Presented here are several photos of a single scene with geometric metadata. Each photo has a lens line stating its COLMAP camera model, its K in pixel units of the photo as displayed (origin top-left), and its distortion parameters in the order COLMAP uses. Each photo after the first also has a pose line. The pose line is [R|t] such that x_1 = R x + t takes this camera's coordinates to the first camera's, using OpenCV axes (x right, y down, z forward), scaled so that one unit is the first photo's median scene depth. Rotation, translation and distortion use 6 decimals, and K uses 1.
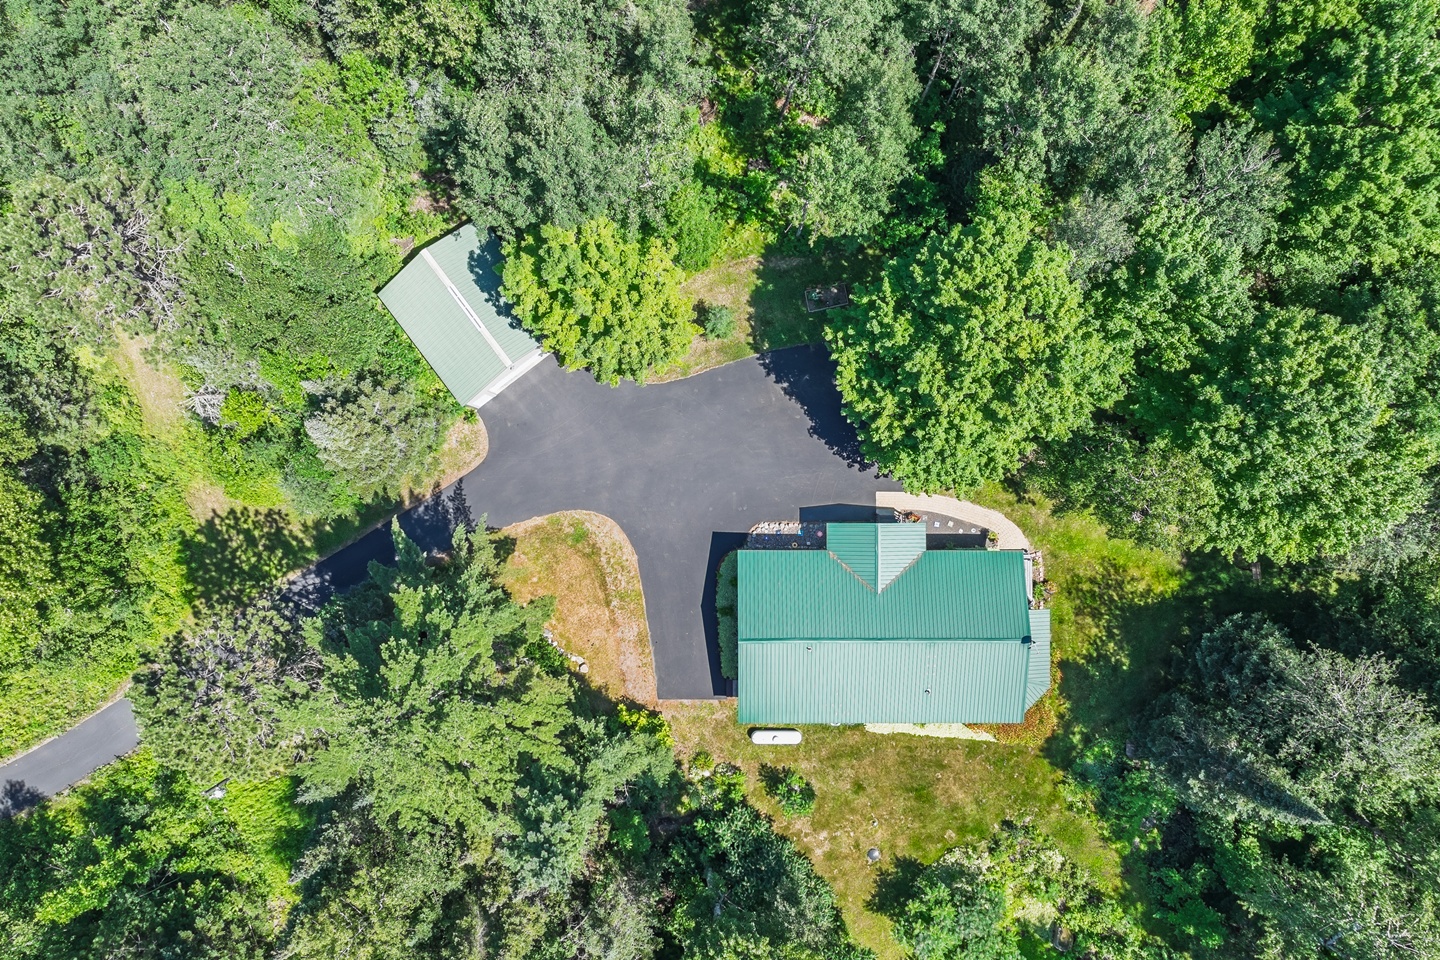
lens RADIAL K [[995.9, 0, 725.4], [0, 995.9, 473.1], [0, 0, 1]] dist [-0.028793, 0.035516]
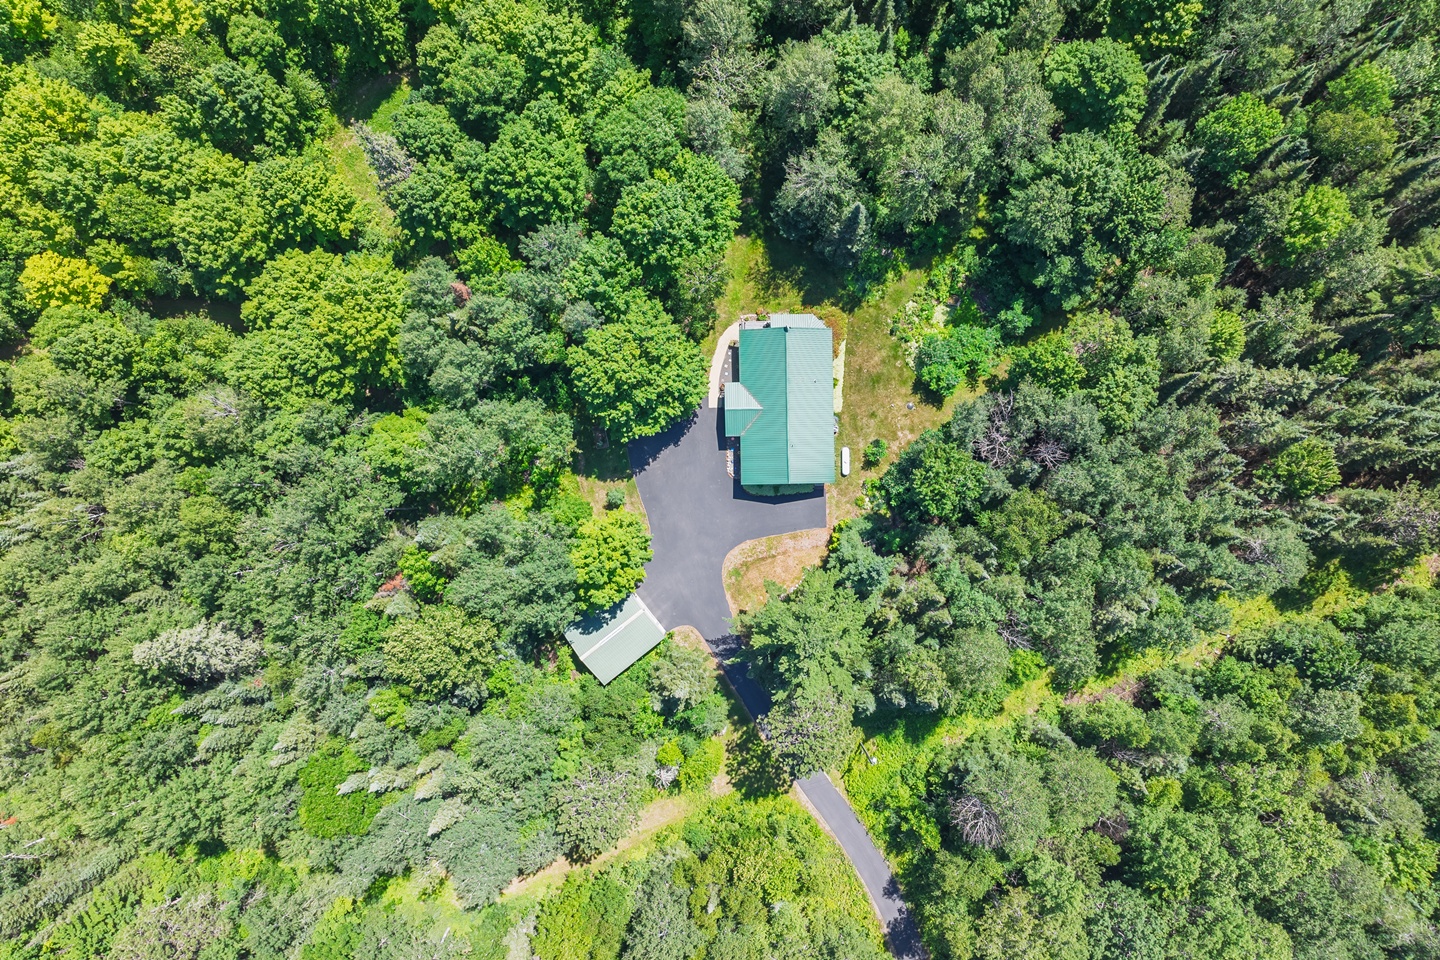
lens RADIAL K [[995.9, 0, 727.7], [0, 995.9, 486.1], [0, 0, 1]] dist [-0.028793, 0.035516]
pose [[-0.016134, -0.999870, -0.000459, 0.011709], [0.999818, -0.016138, 0.010174, 0.036108], [-0.010180, -0.000294, 0.999948, -0.893124]]
